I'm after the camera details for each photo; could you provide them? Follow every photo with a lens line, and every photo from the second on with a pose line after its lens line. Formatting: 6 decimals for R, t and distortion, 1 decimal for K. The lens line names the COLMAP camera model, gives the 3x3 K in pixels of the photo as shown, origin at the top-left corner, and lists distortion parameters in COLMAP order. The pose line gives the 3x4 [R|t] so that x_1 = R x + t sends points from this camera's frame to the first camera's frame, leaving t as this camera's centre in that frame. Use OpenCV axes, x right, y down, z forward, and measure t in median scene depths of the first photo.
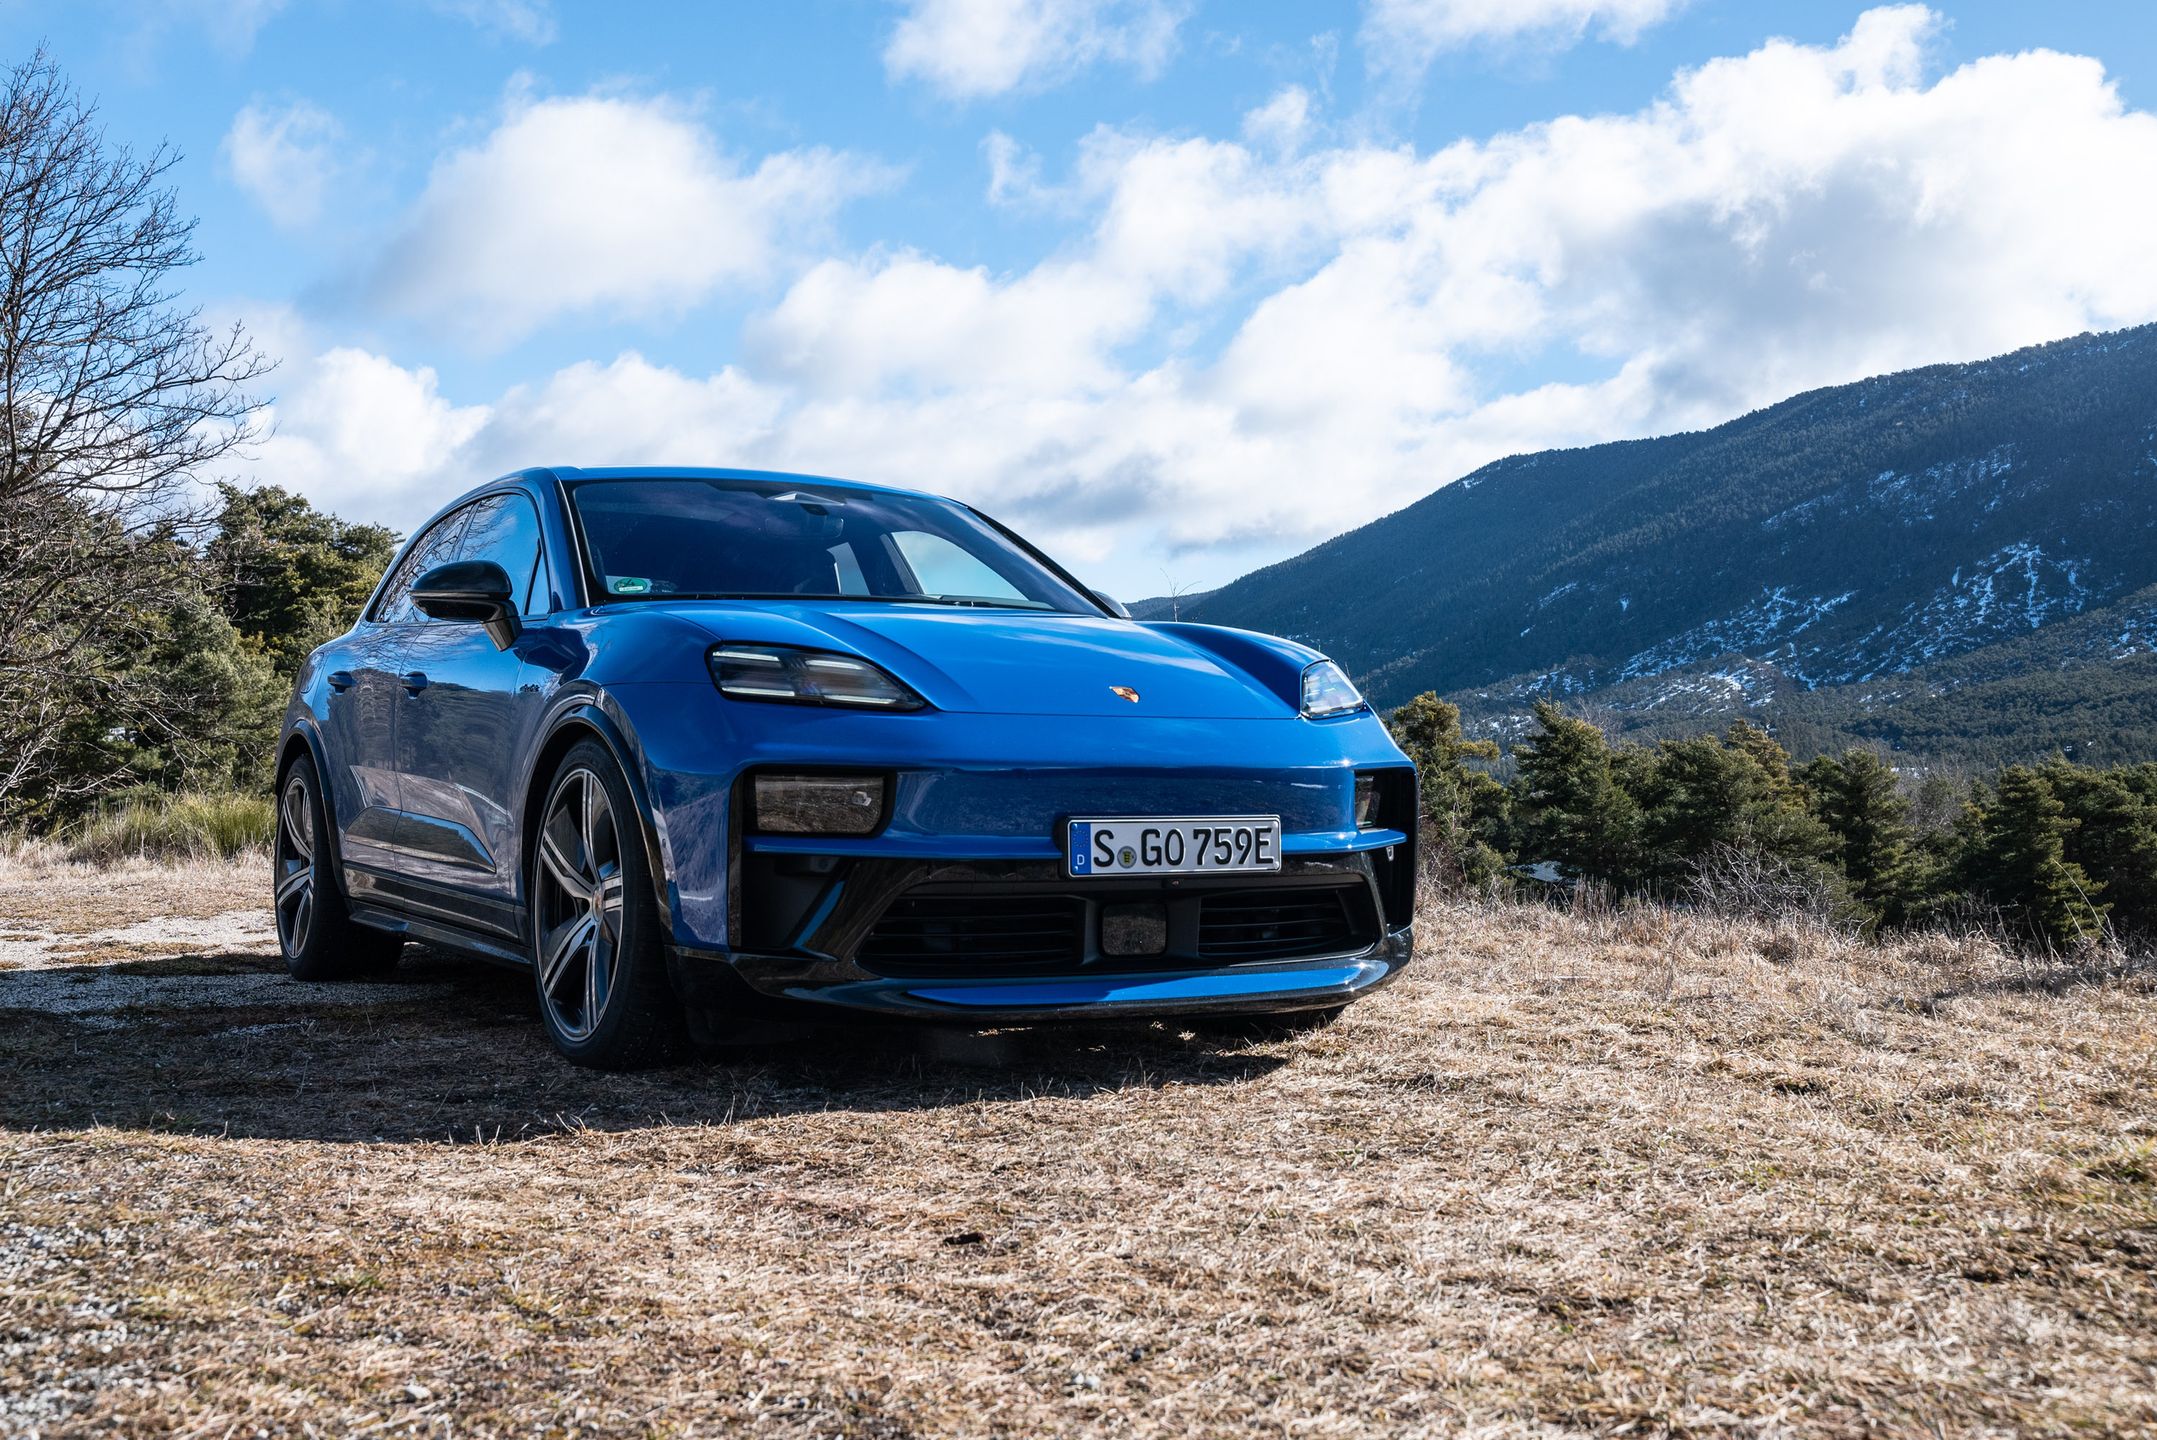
lens RADIAL K [[2270.5, 0, 1045.2], [0, 2270.5, 728.8], [0, 0, 1]] dist [-0.003261, -0.011510]
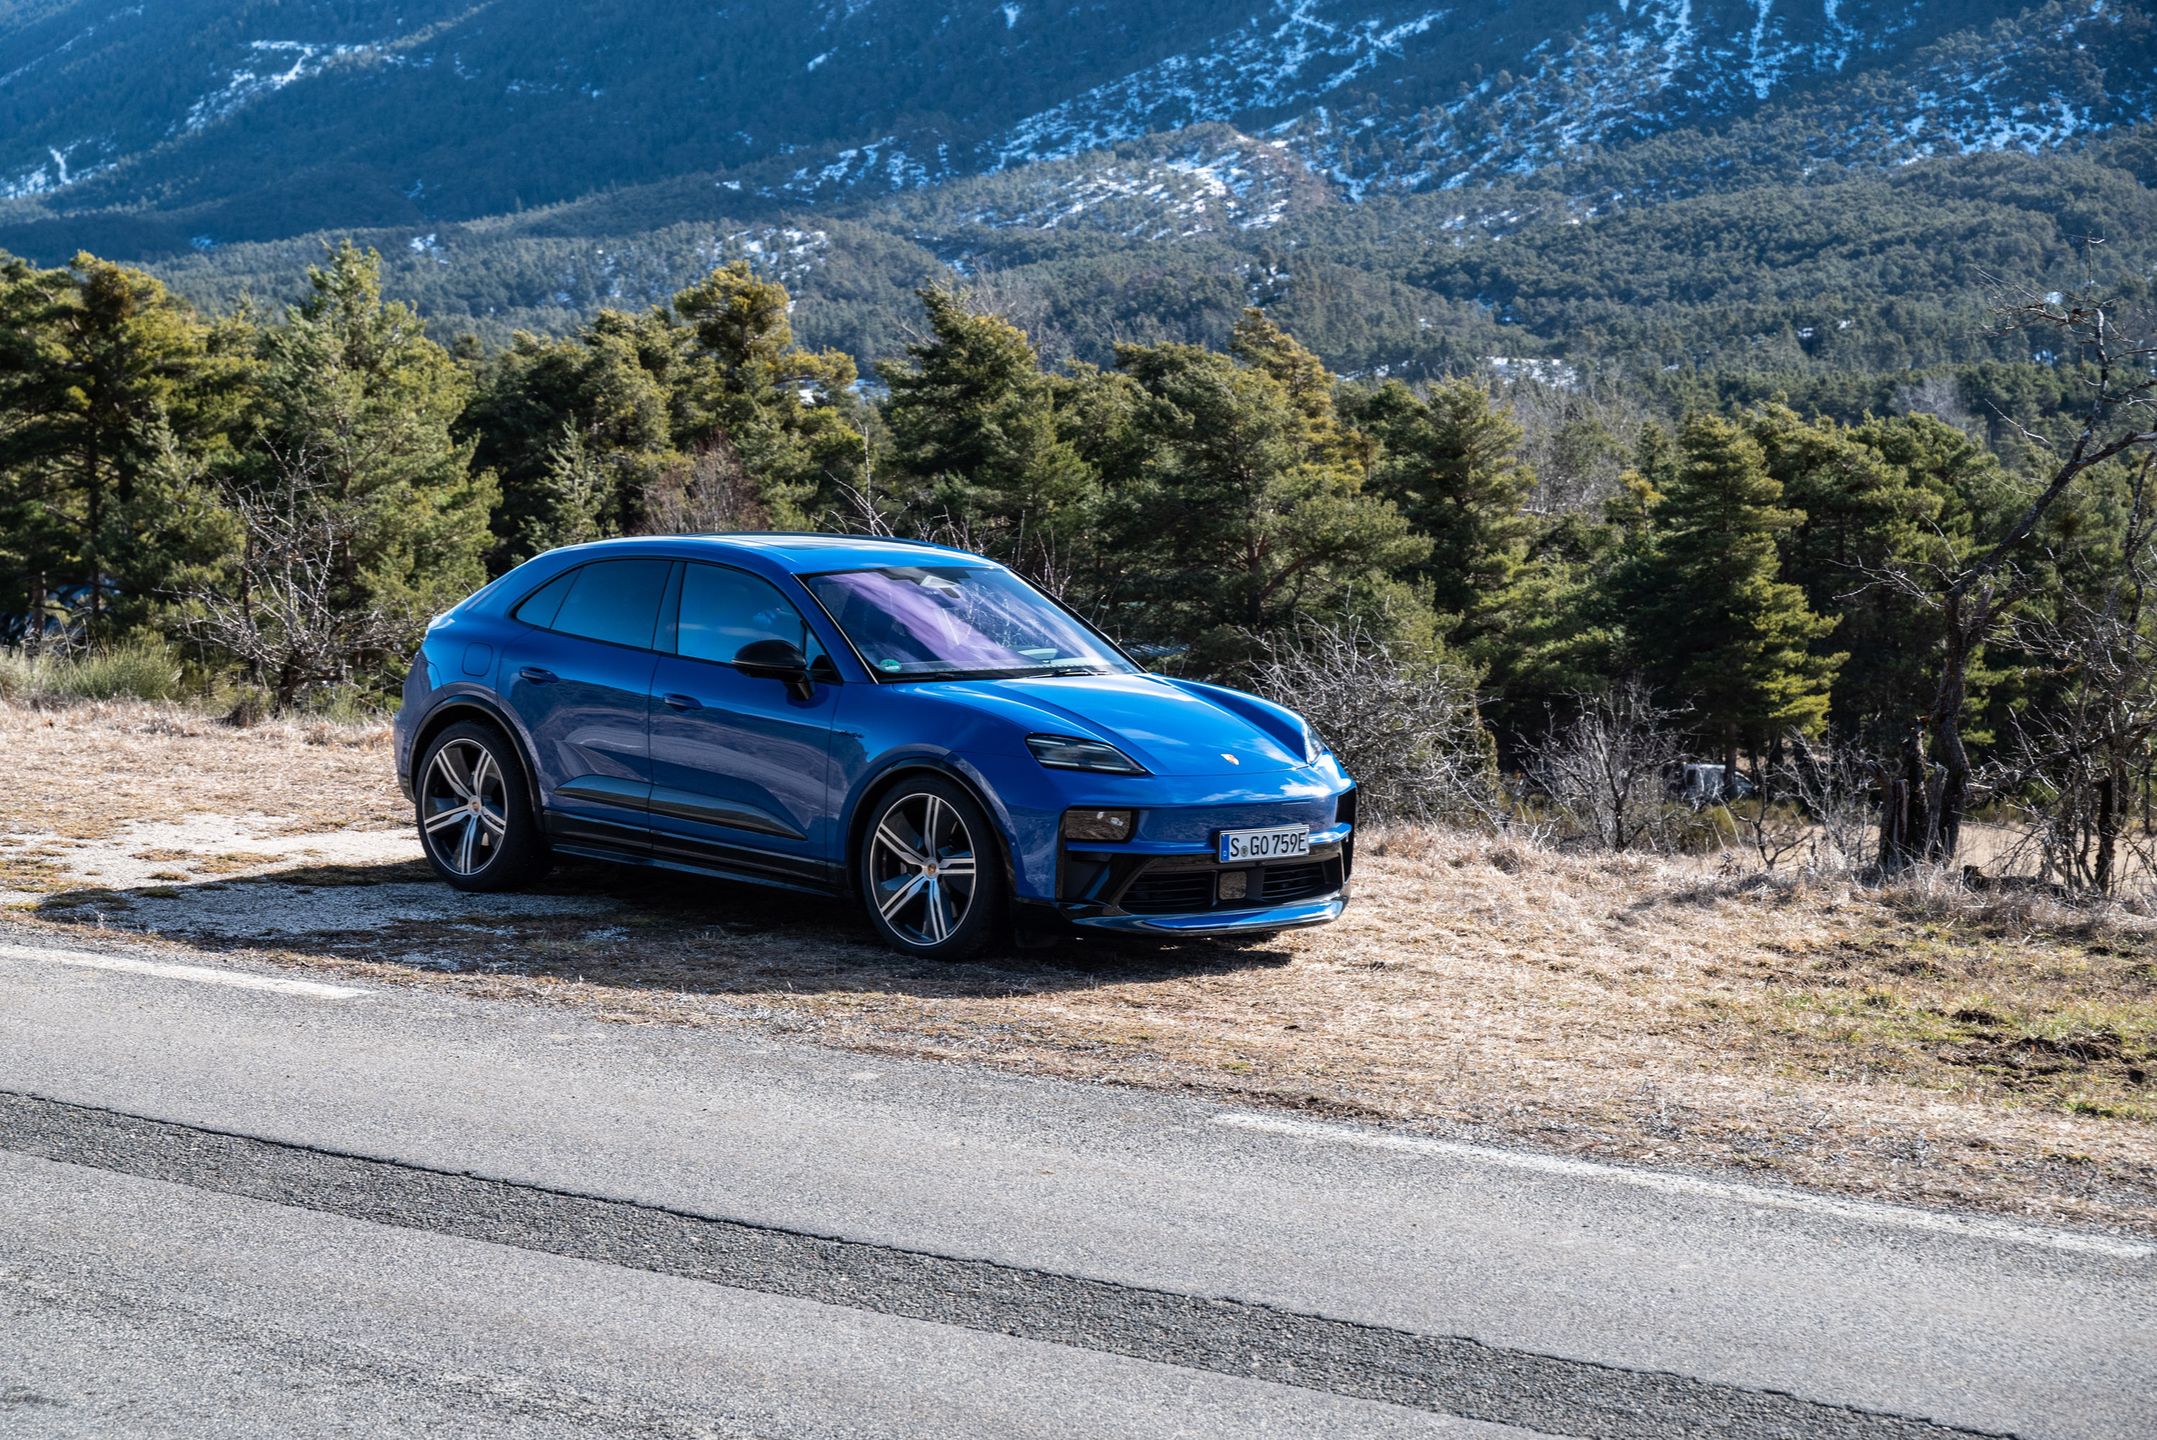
lens RADIAL K [[4606.2, 0, 1078.5], [0, 4606.2, 720.0], [0, 0, 1]] dist [0.044105, -0.517562]
pose [[0.963892, 0.009417, 0.266127, -0.677611], [-0.037036, 0.994403, 0.098954, -0.258760], [-0.263705, -0.105237, 0.958845, -1.602667]]
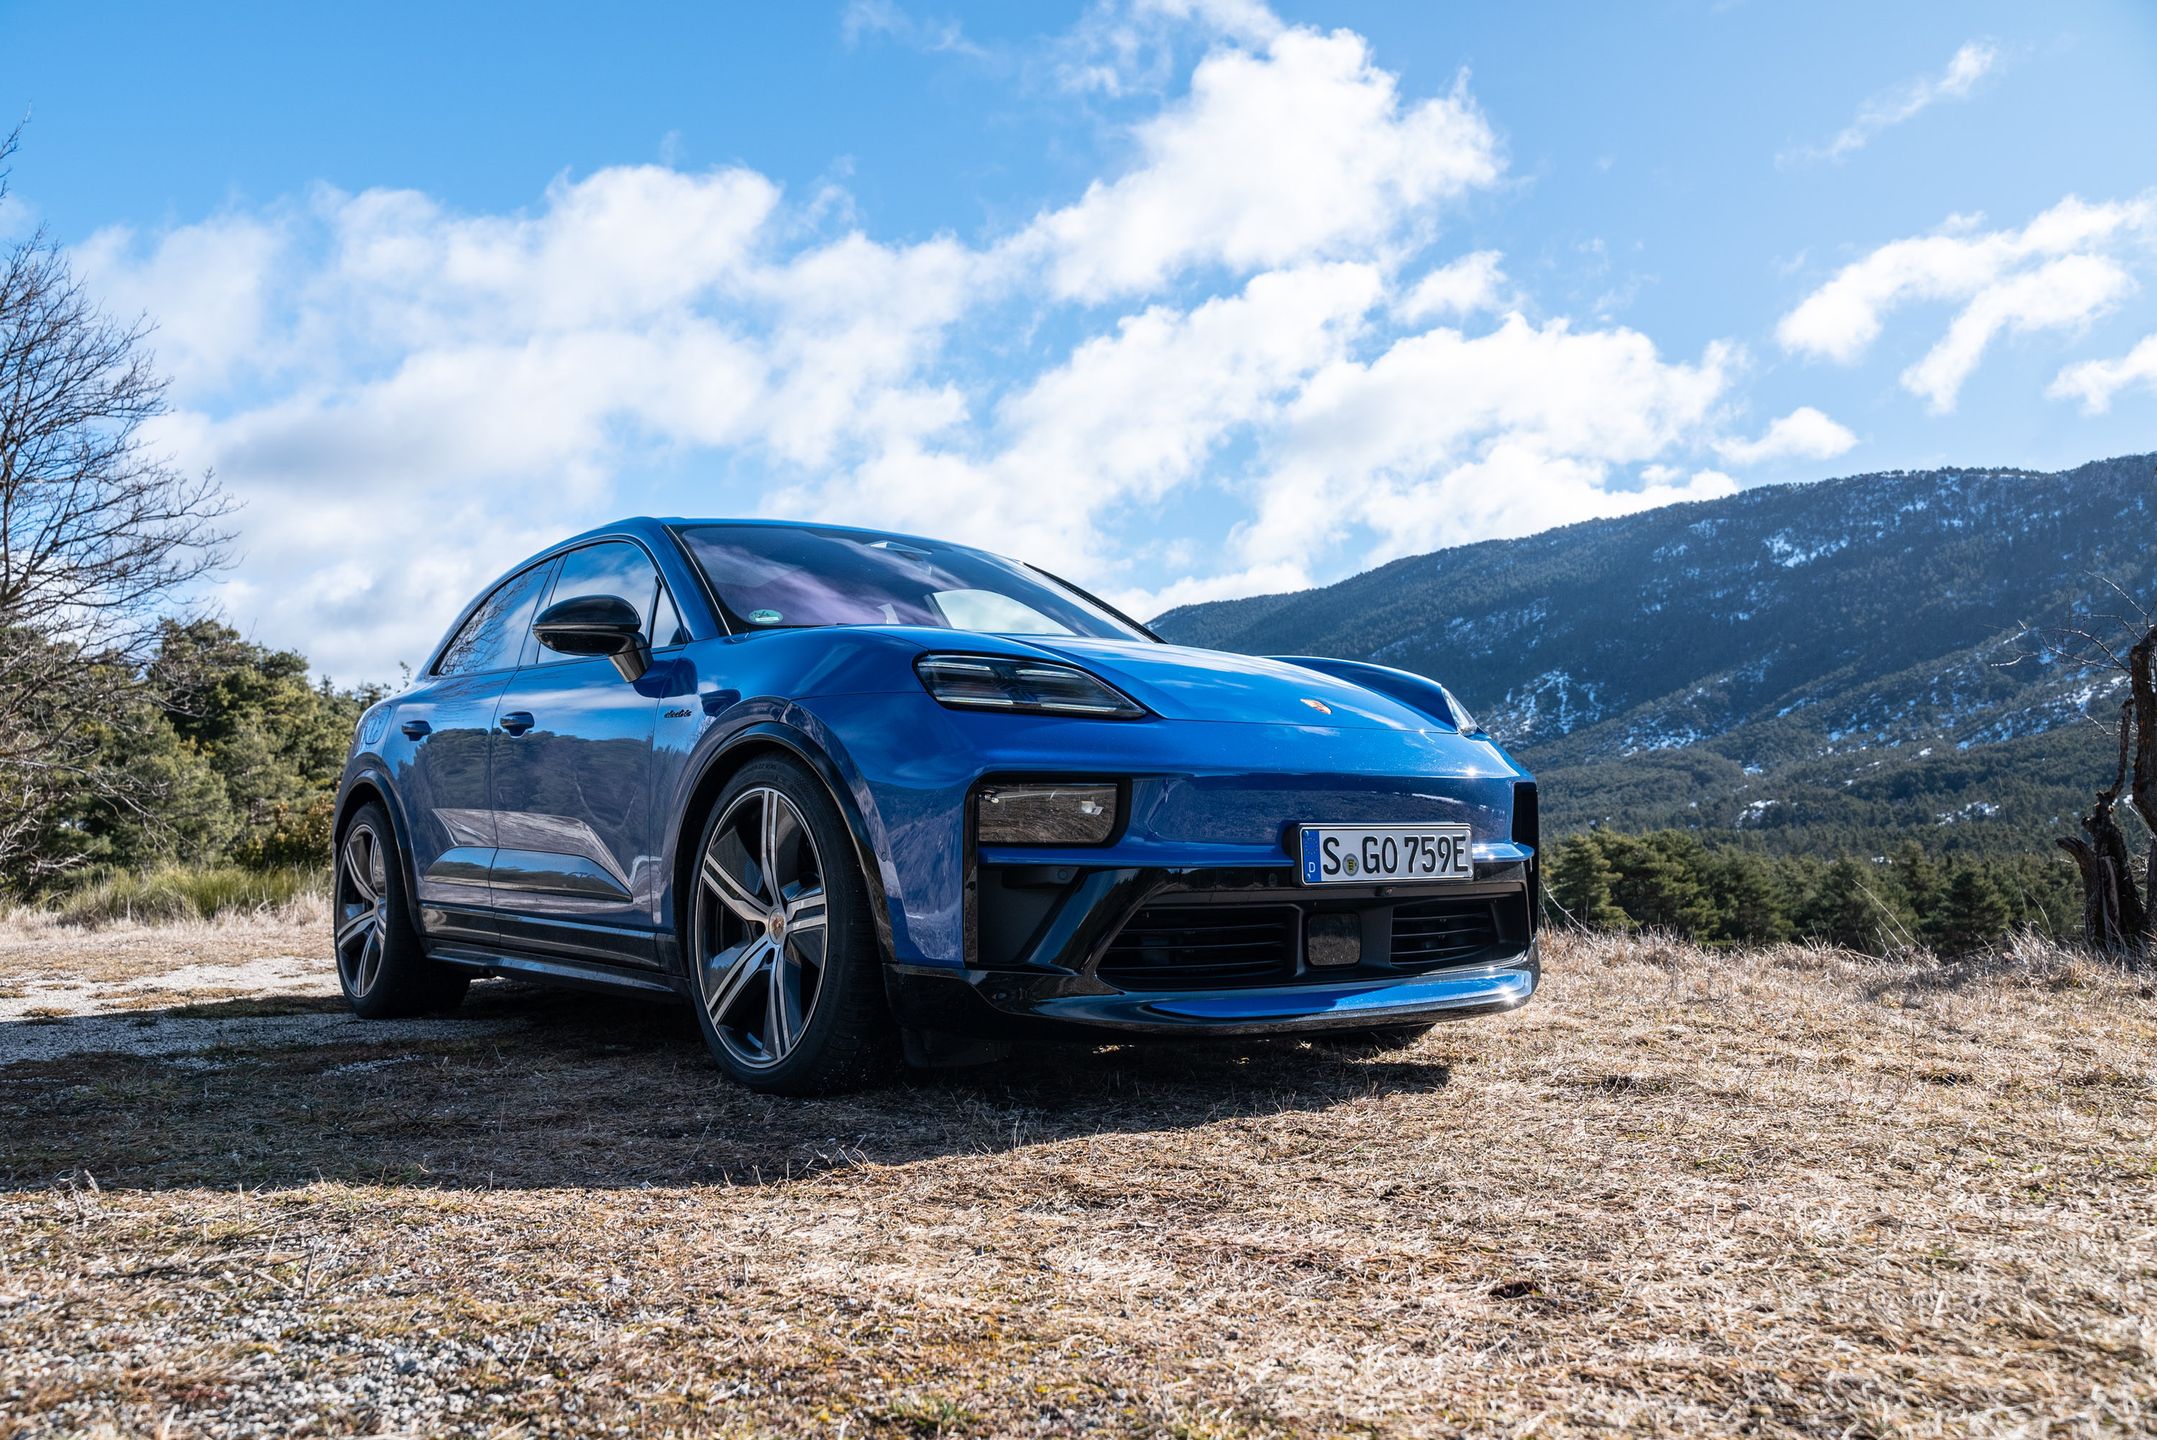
lens RADIAL K [[1760.0, 0, 1053.4], [0, 1760.0, 726.9], [0, 0, 1]] dist [-0.008227, -0.007151]
pose [[0.991814, -0.004303, 0.127616, -0.113567], [0.010700, 0.998717, -0.049487, 0.019621], [-0.127240, 0.050447, 0.990588, 0.148964]]
